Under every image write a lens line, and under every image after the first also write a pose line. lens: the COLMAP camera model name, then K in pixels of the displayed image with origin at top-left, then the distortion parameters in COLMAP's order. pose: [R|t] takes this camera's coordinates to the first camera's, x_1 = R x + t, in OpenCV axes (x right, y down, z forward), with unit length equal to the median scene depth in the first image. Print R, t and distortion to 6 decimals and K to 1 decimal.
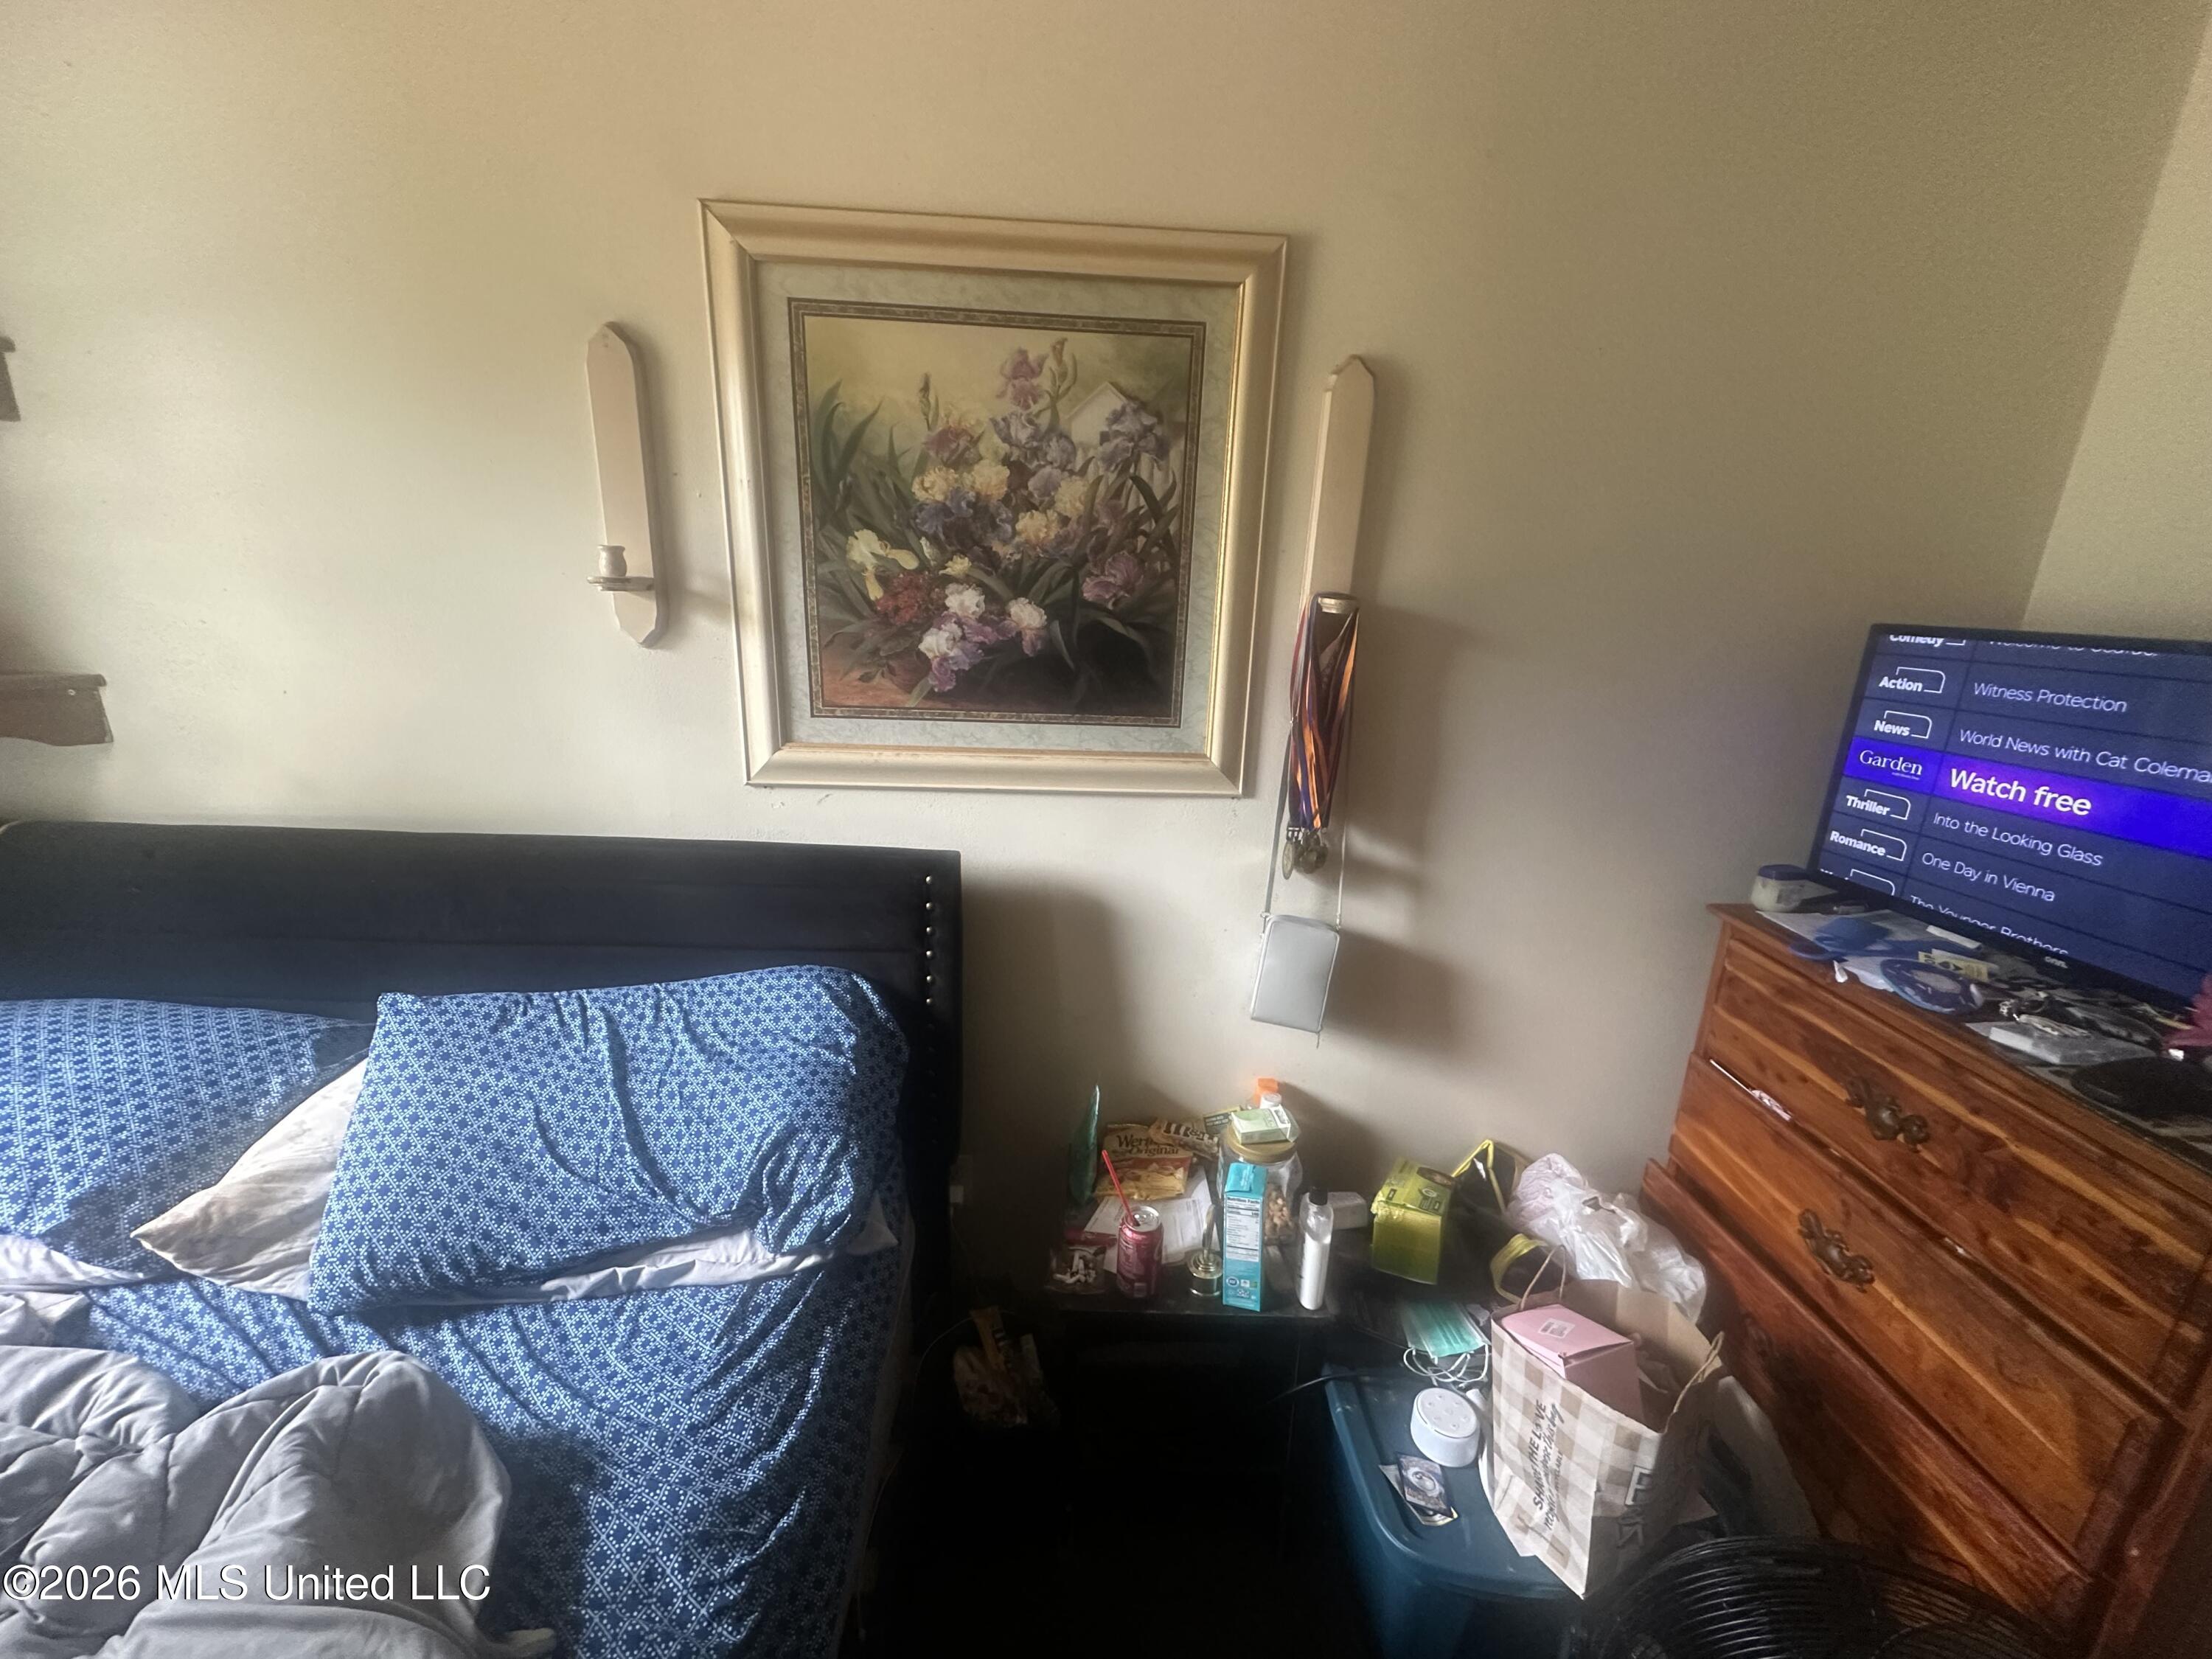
lens RADIAL K [[881.4, 0, 1105.5], [0, 881.4, 828.1], [0, 0, 1]] dist [-0.001349, 0.000321]
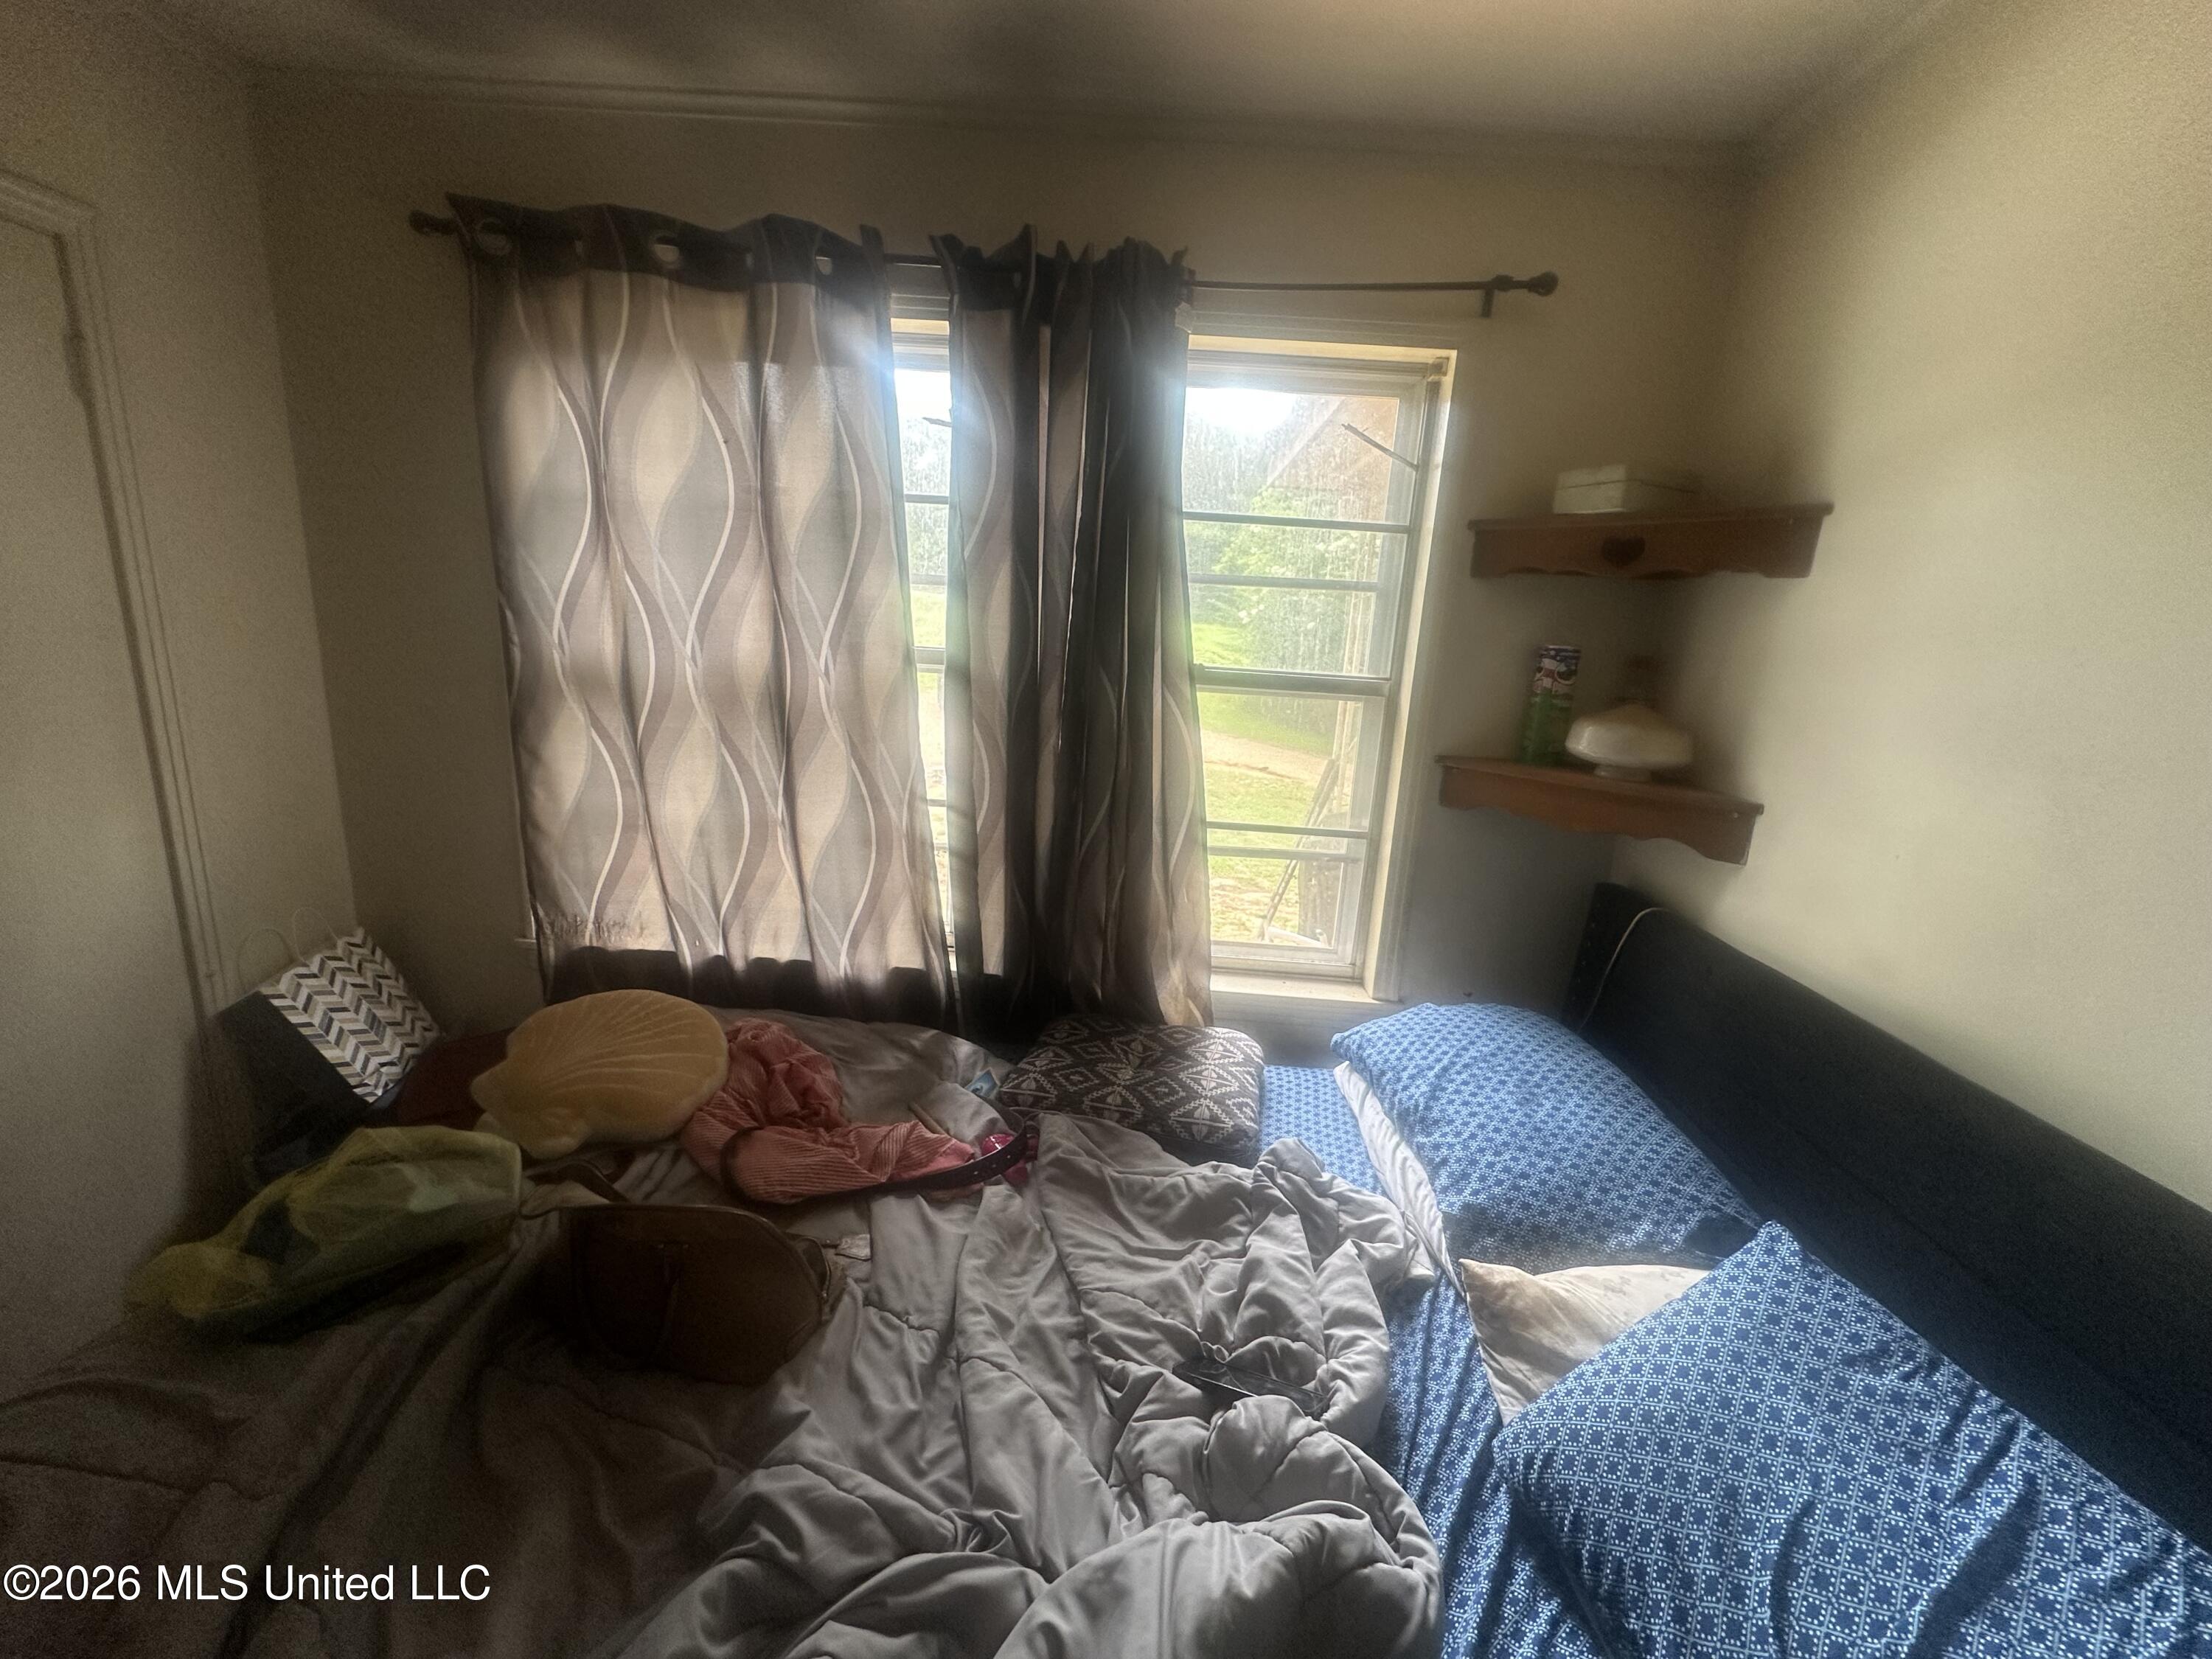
lens RADIAL K [[881.4, 0, 1105.5], [0, 881.4, 828.1], [0, 0, 1]] dist [-0.001349, 0.000321]
pose [[-0.082863, 0.181488, -0.979896, -0.037468], [-0.336273, 0.920515, 0.198926, -0.104015], [0.938112, 0.345997, -0.015248, 0.317039]]
